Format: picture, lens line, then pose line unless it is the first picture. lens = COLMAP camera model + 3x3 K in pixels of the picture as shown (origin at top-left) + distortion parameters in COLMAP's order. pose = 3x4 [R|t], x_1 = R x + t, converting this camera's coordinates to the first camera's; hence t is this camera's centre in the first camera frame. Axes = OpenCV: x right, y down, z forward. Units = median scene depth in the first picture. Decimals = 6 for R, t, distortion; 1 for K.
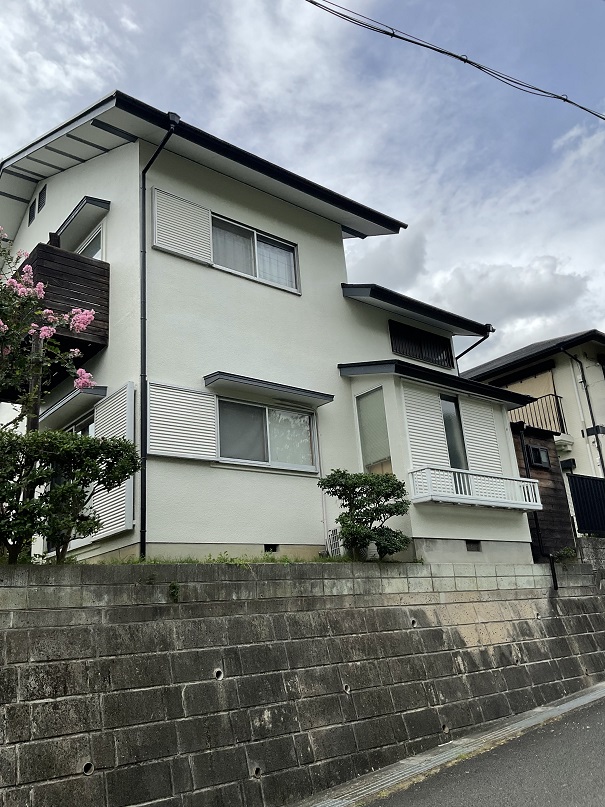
lens RADIAL K [[676.6, 0, 302.5], [0, 676.6, 403.5], [0, 0, 1]] dist [0.000036, -0.000359]
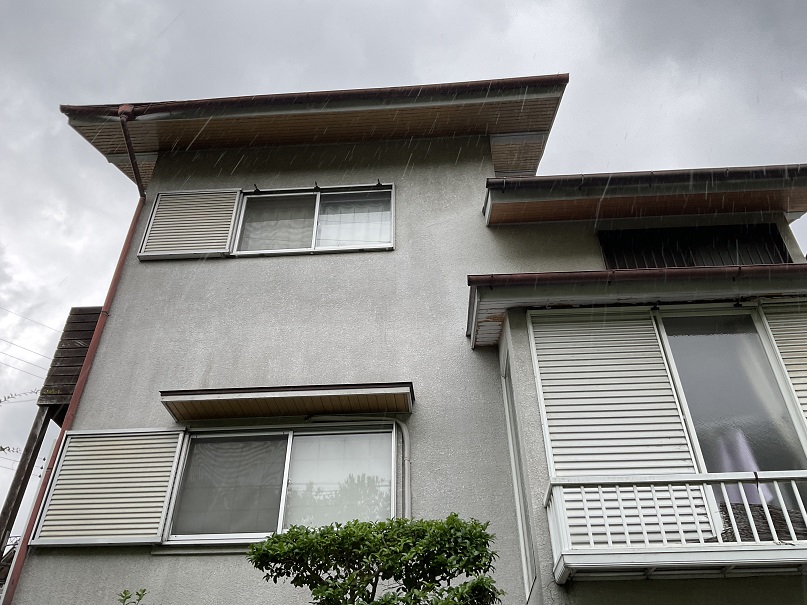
lens RADIAL K [[676.6, 0, 403.5], [0, 676.6, 302.5], [0, 0, 1]] dist [0.000036, -0.000359]
pose [[0.735222, -0.359411, -0.574694, 0.394279], [0.169756, 0.918461, -0.357228, 0.127256], [0.656226, 0.165084, 0.736285, 0.615341]]
